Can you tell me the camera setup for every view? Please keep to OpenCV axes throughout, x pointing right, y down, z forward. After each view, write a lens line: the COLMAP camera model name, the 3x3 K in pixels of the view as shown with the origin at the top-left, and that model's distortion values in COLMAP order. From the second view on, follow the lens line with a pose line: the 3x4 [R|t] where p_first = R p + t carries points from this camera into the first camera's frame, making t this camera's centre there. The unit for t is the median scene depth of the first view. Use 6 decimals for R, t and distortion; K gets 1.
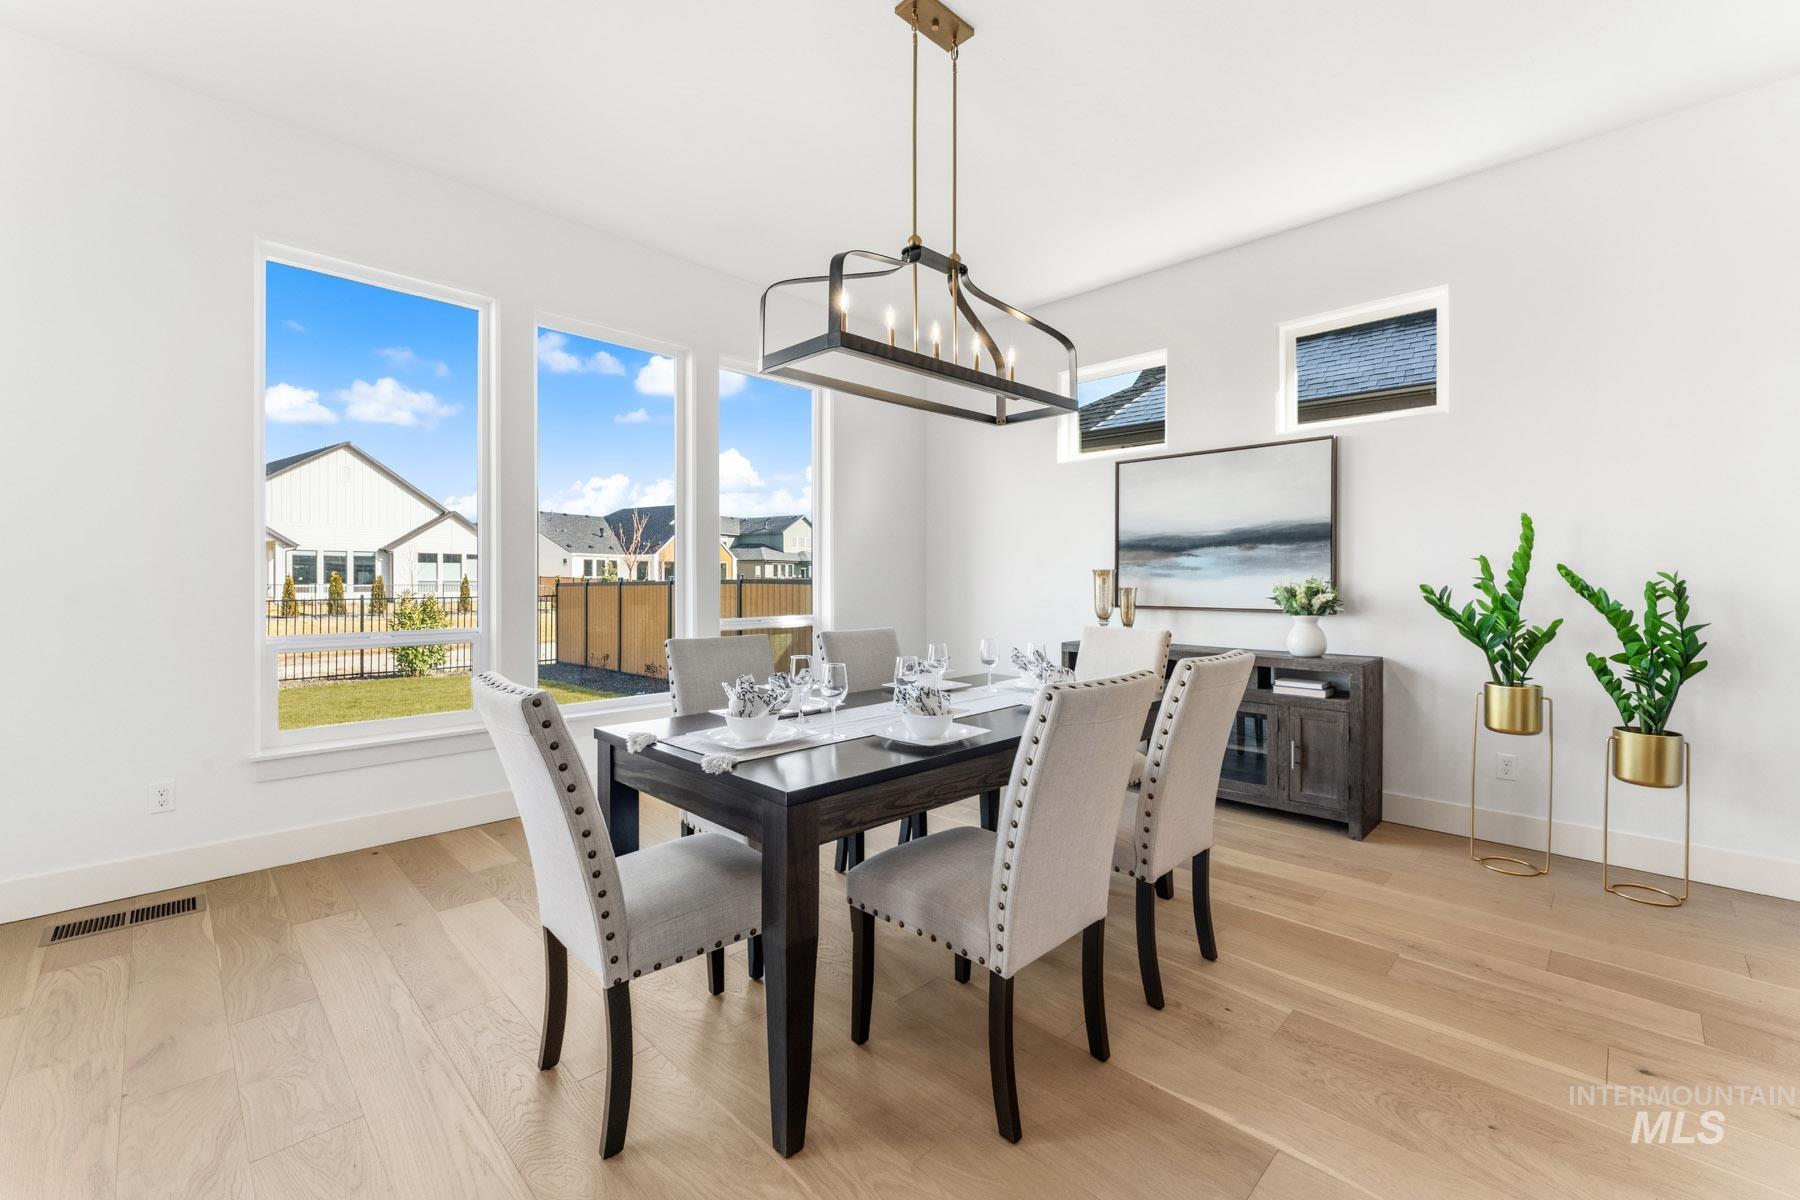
lens RADIAL K [[722.2, 0, 907.6], [0, 722.2, 585.5], [0, 0, 1]] dist [-0.003512, -0.000227]
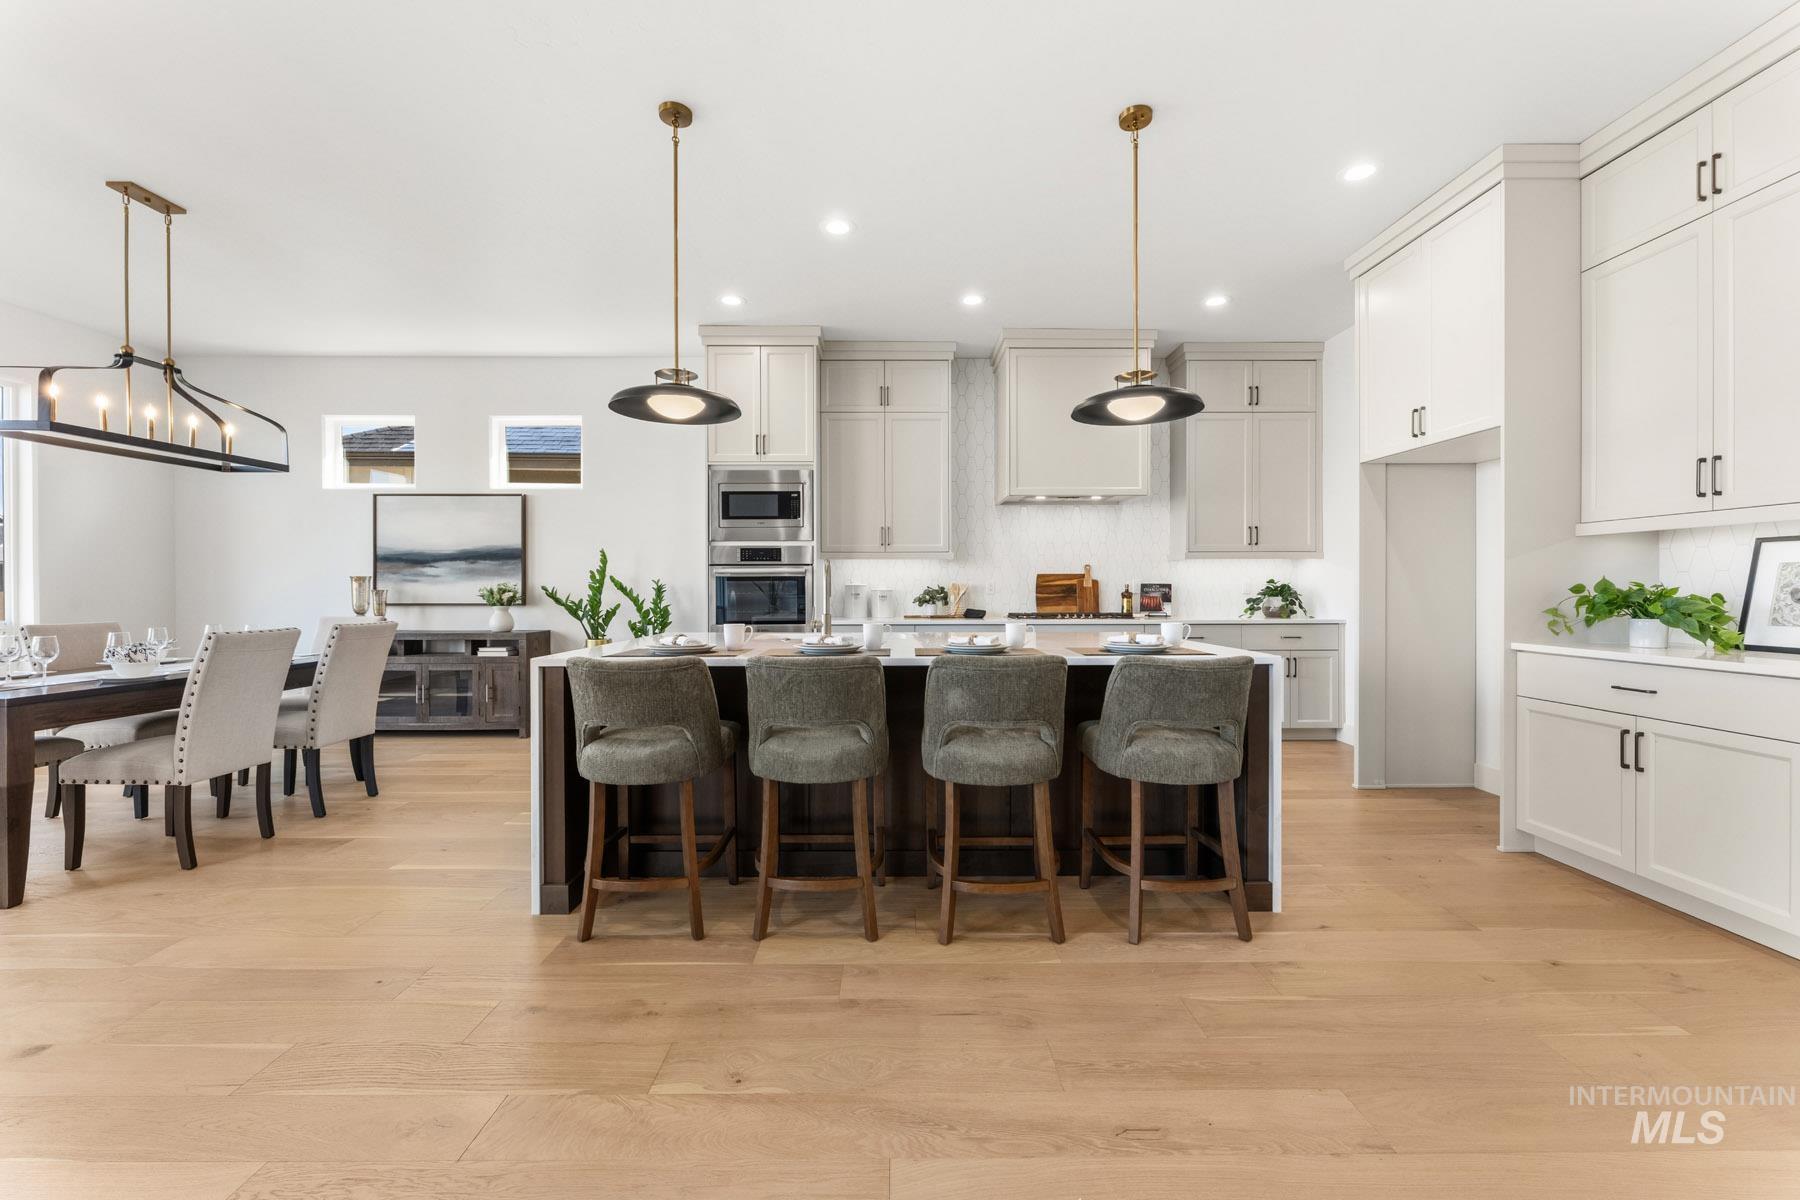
lens RADIAL K [[722.2, 0, 891.9], [0, 722.2, 594.5], [0, 0, 1]] dist [-0.003512, -0.000227]
pose [[0.717558, -0.010000, 0.696427, 0.006462], [0.007816, 0.999950, 0.006306, 0.001210], [-0.696455, 0.000918, 0.717600, -0.069613]]
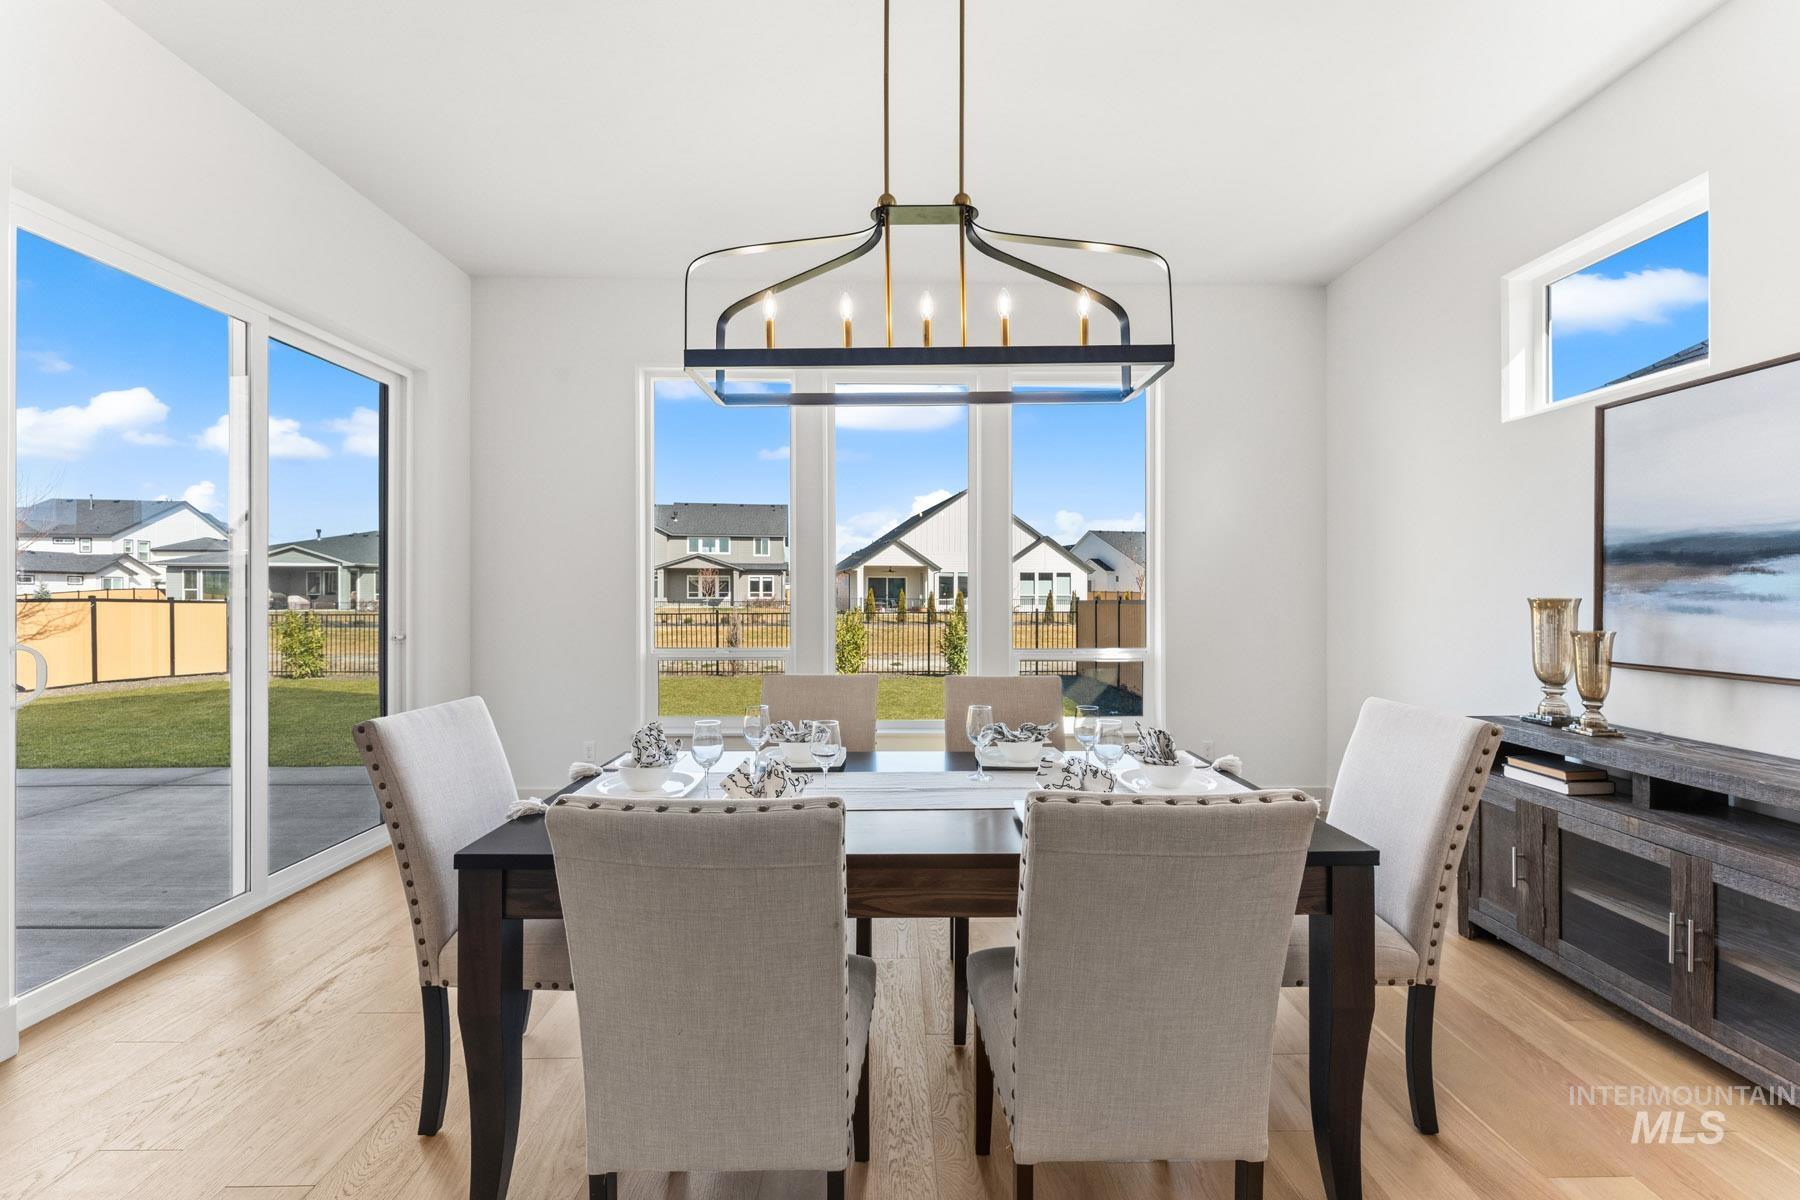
lens RADIAL K [[722.2, 0, 906.6], [0, 722.2, 595.6], [0, 0, 1]] dist [-0.003512, -0.000227]
pose [[0.706906, 0.000571, -0.707308, 0.036728], [-0.004249, 0.999985, -0.003439, -0.002350], [0.707295, 0.005436, 0.706898, 0.027987]]
